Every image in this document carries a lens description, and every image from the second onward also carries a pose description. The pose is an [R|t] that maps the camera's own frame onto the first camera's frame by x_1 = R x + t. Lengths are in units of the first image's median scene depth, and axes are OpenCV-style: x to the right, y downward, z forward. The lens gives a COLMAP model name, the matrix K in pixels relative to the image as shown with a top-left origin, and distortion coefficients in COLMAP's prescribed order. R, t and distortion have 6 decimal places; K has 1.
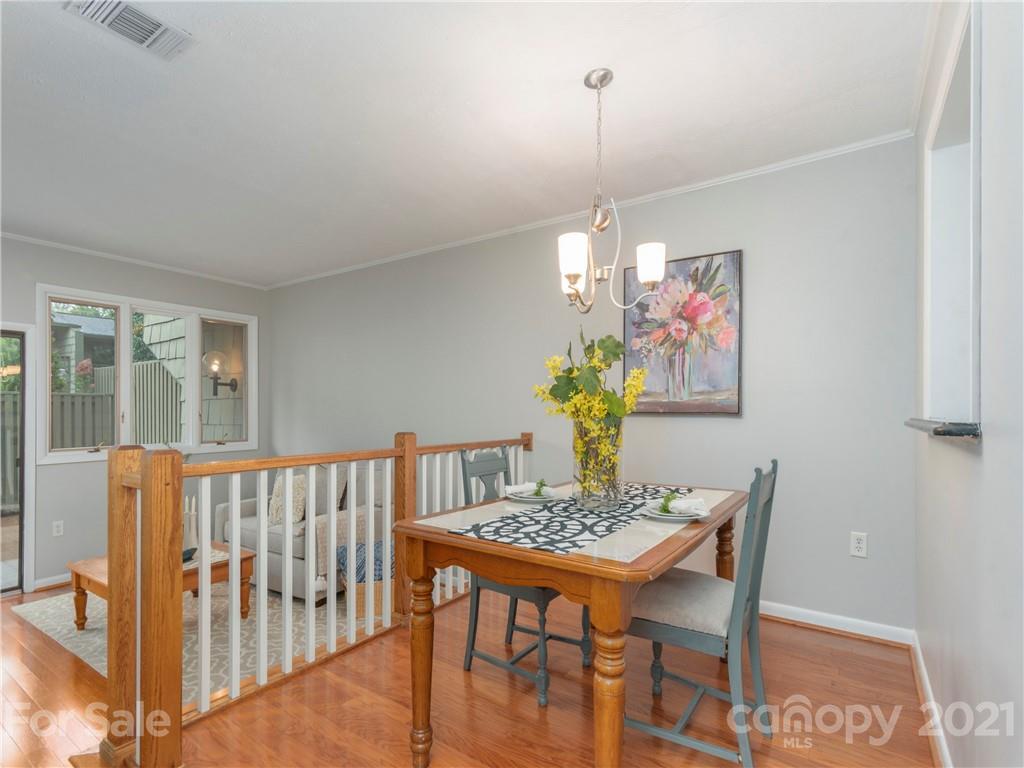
lens RADIAL K [[506.3, 0, 518.1], [0, 506.3, 412.1], [0, 0, 1]] dist [0.018855, -0.000904]
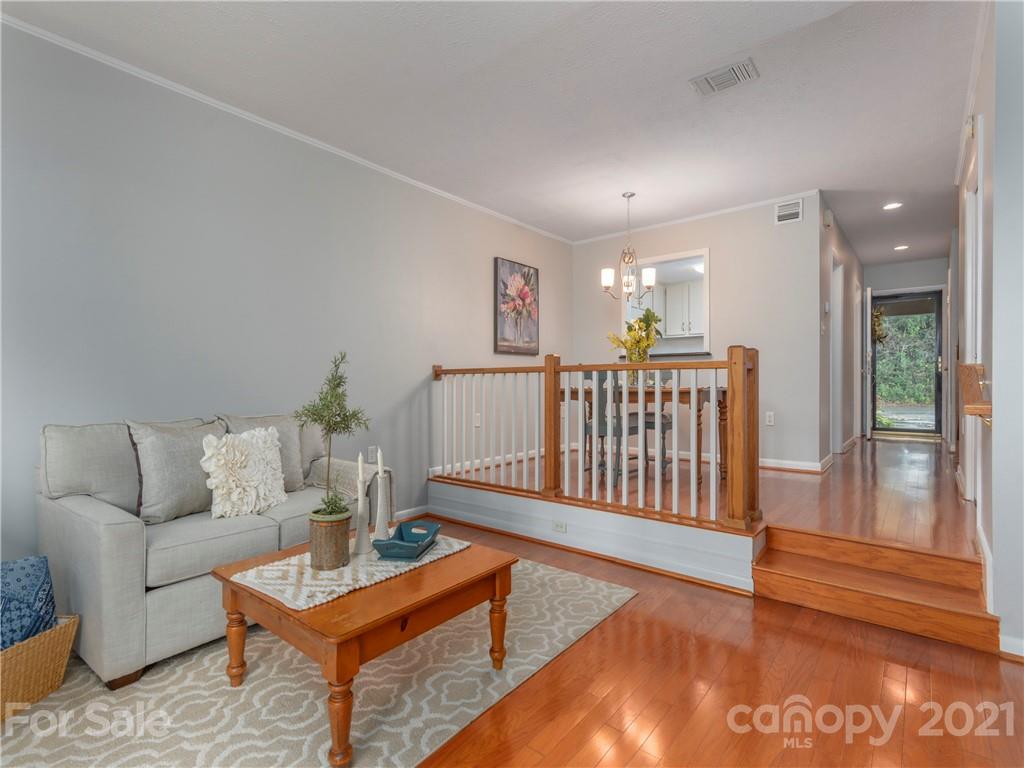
lens RADIAL K [[506.3, 0, 516.2], [0, 506.3, 379.1], [0, 0, 1]] dist [0.018855, -0.000904]
pose [[0.077423, -0.001256, 0.996998, -1.389200], [0.005110, 0.999987, 0.000863, 0.087930], [-0.996985, 0.005028, 0.077428, 0.883203]]
